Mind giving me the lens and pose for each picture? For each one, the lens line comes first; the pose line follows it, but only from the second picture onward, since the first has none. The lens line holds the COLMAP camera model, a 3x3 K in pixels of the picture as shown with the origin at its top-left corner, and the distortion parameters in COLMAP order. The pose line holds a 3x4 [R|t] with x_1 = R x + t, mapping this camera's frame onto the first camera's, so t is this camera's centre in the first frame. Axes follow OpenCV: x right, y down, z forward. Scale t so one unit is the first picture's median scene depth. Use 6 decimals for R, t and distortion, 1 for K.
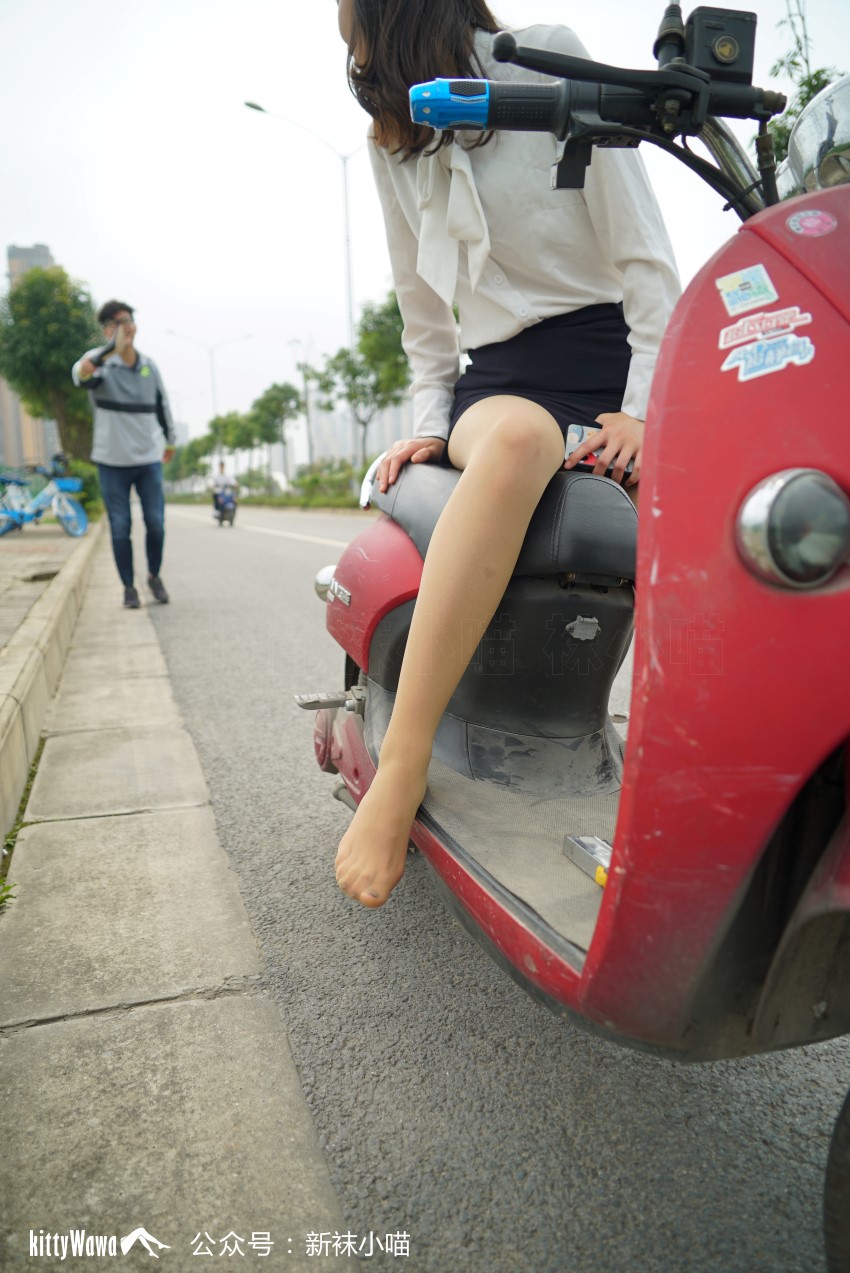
lens RADIAL K [[849.0, 0, 427.4], [0, 849.0, 634.9], [0, 0, 1]] dist [-0.047010, 0.035476]
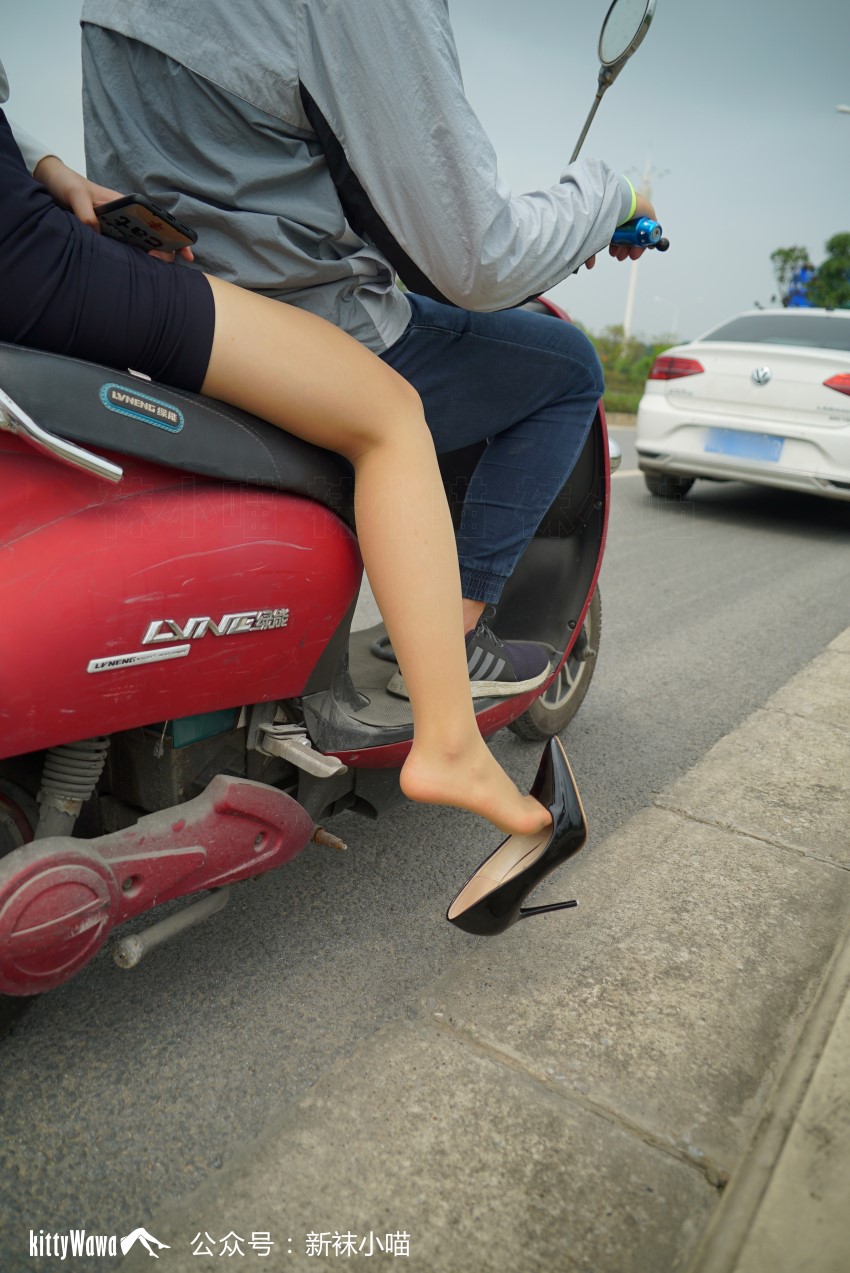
lens RADIAL K [[886.5, 0, 416.9], [0, 886.5, 641.5], [0, 0, 1]] dist [-0.033917, 0.053022]
pose [[-0.553737, -0.280582, 0.783995, -0.869792], [0.051490, 0.928180, 0.368551, -0.288892], [-0.831098, 0.244448, -0.499521, 1.479886]]
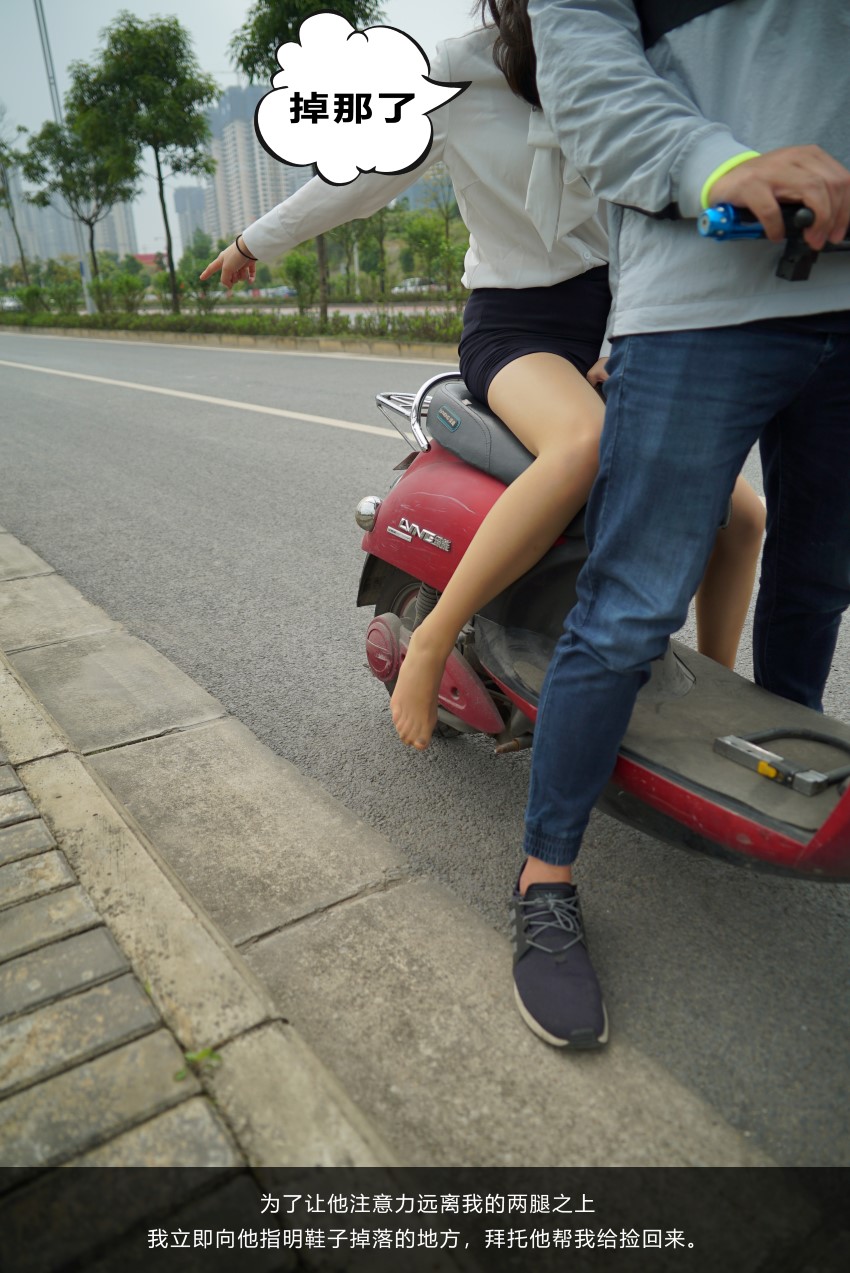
lens RADIAL K [[879.3, 0, 427.4], [0, 879.3, 636.1], [0, 0, 1]] dist [-0.021542, 0.039469]
pose [[0.961191, -0.106774, 0.254386, -0.507800], [0.054096, 0.977113, 0.205726, -0.185582], [-0.270530, -0.183980, 0.944968, -0.139466]]
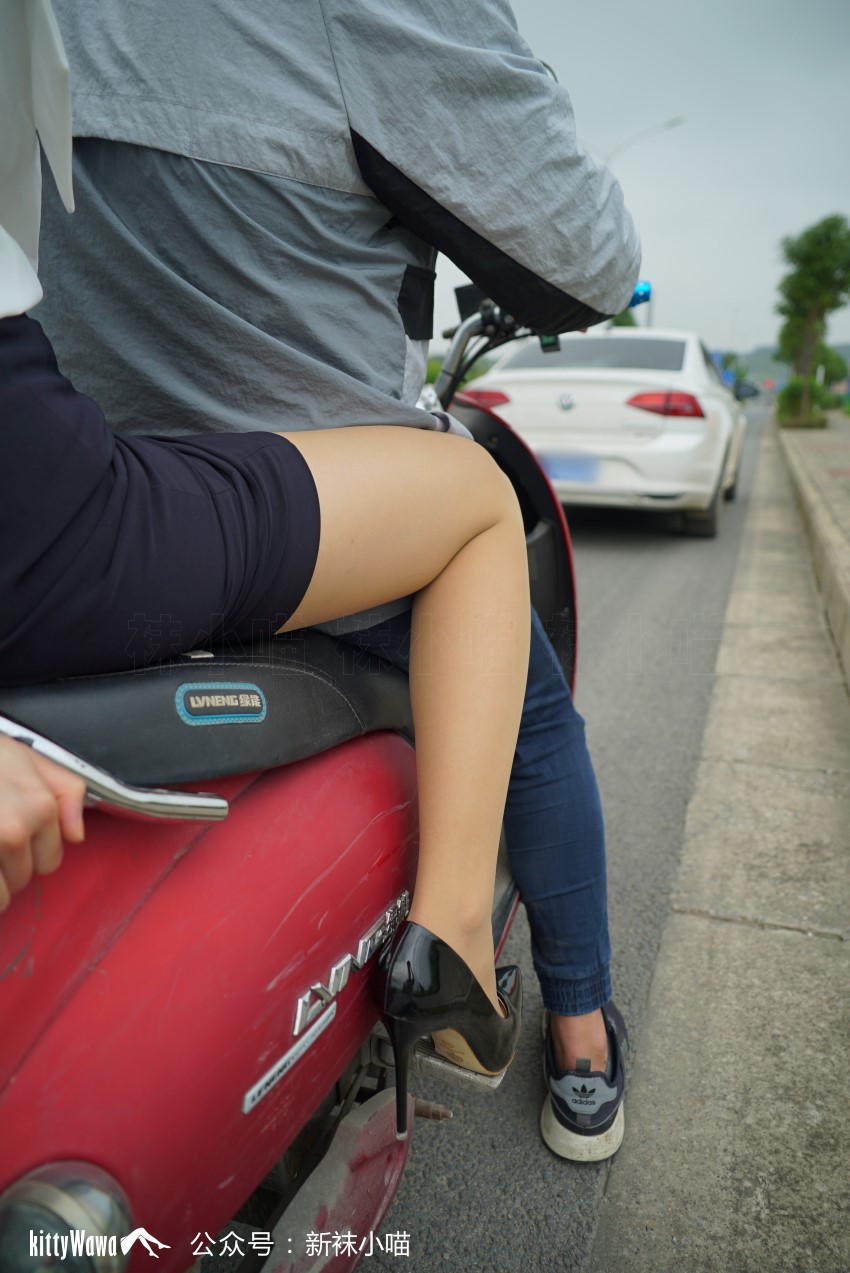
lens RADIAL K [[875.0, 0, 420.6], [0, 875.0, 660.3], [0, 0, 1]] dist [-0.005646, 0.025562]
pose [[-0.752024, -0.164118, 0.638377, -0.516665], [0.126672, 0.914469, 0.384319, -0.423840], [-0.646850, 0.369882, -0.666913, 1.520219]]
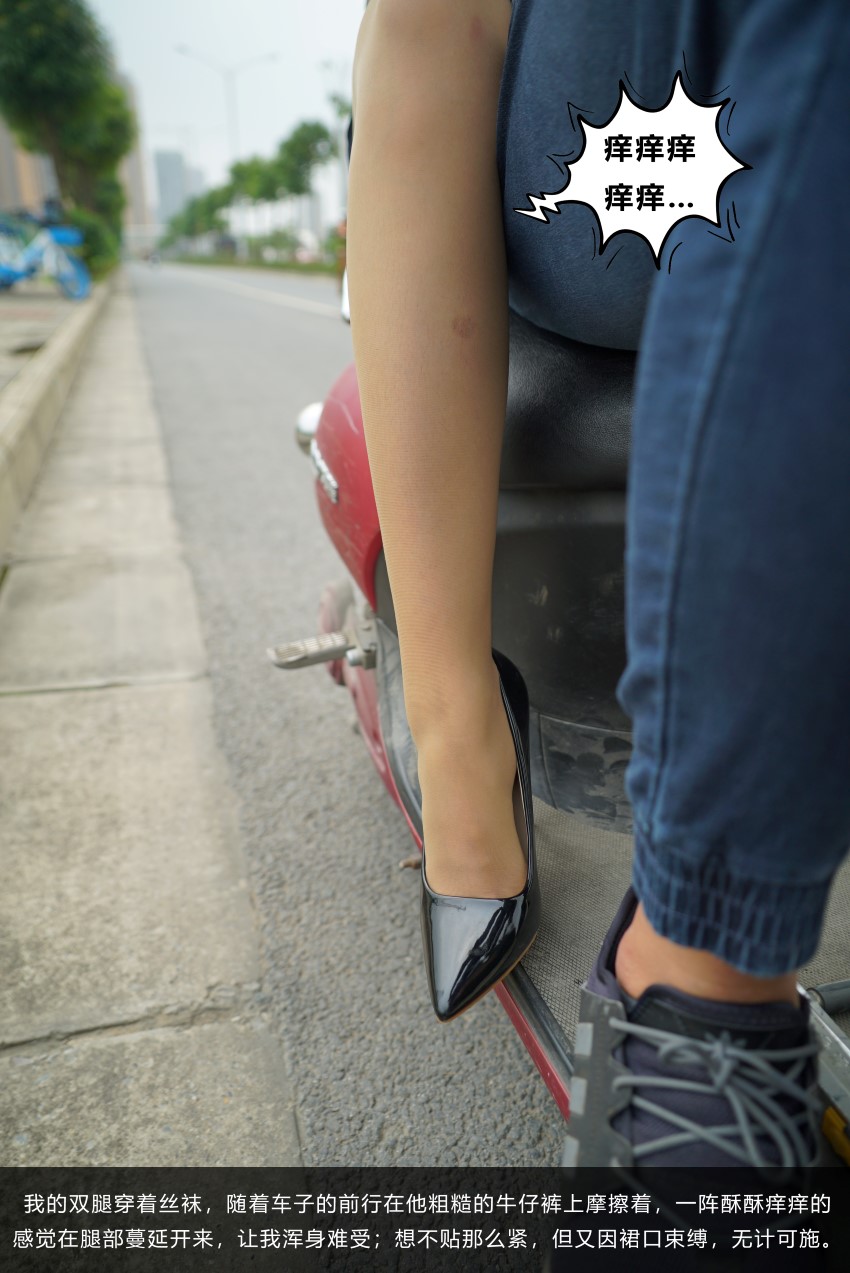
lens RADIAL K [[882.9, 0, 423.7], [0, 882.9, 639.3], [0, 0, 1]] dist [0.001326, 0.006385]
pose [[0.998122, 0.051399, -0.033322, -0.059055], [-0.042143, 0.970982, 0.235409, -0.055822], [0.044455, -0.233563, 0.971325, 0.403681]]
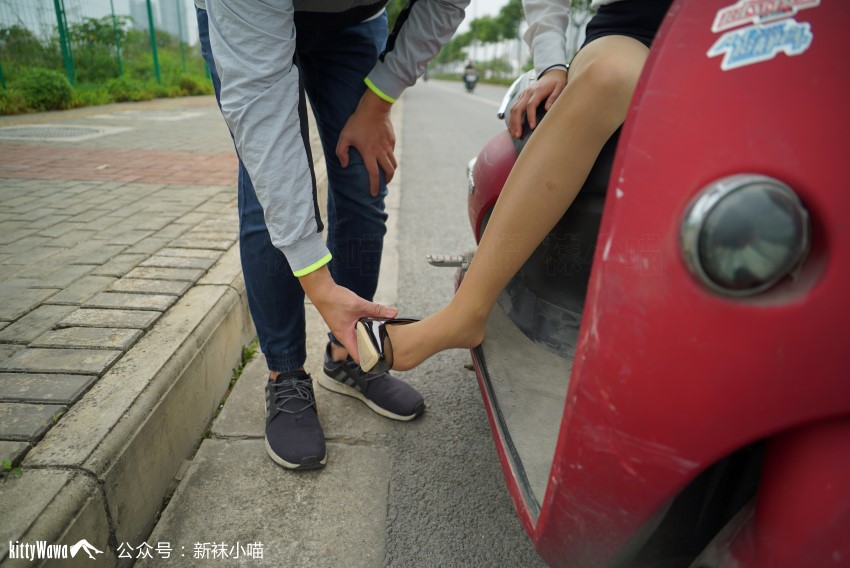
lens RADIAL K [[568.9, 0, 423.0], [0, 568.9, 282.1], [0, 0, 1]] dist [-0.043884, 0.030148]
pose [[0.948343, 0.139122, -0.285117, 0.129432], [-0.084440, 0.976990, 0.195860, -0.078285], [0.305804, -0.161667, 0.938268, 0.118776]]
